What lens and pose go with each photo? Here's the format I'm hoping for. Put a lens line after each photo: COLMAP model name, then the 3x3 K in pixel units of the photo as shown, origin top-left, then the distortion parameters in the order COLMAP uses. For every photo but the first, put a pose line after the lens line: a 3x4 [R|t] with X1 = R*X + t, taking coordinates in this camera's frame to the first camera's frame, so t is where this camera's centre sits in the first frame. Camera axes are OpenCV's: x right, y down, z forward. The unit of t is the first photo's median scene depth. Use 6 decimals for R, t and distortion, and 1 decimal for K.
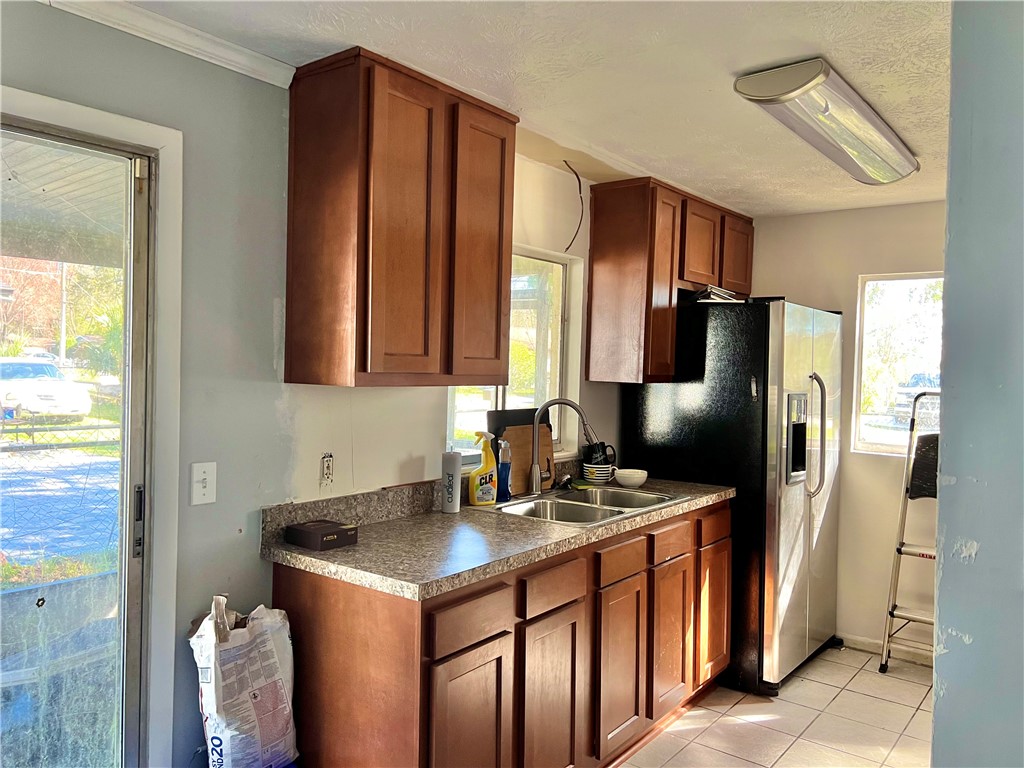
lens RADIAL K [[777.4, 0, 508.9], [0, 777.4, 378.1], [0, 0, 1]] dist [0.057710, -0.048771]
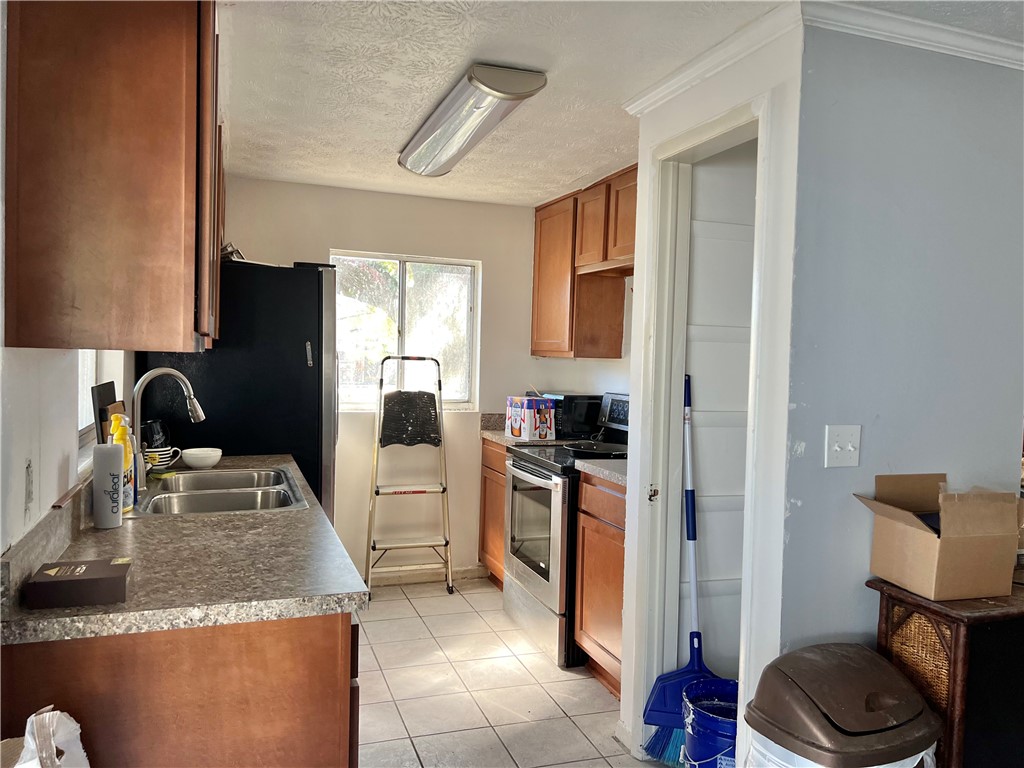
lens RADIAL K [[777.4, 0, 507.7], [0, 777.4, 384.7], [0, 0, 1]] dist [0.057710, -0.048771]
pose [[0.552877, -0.047713, 0.831896, -0.383773], [0.011289, 0.998697, 0.049777, 0.005739], [-0.833186, -0.018130, 0.552695, 0.232578]]
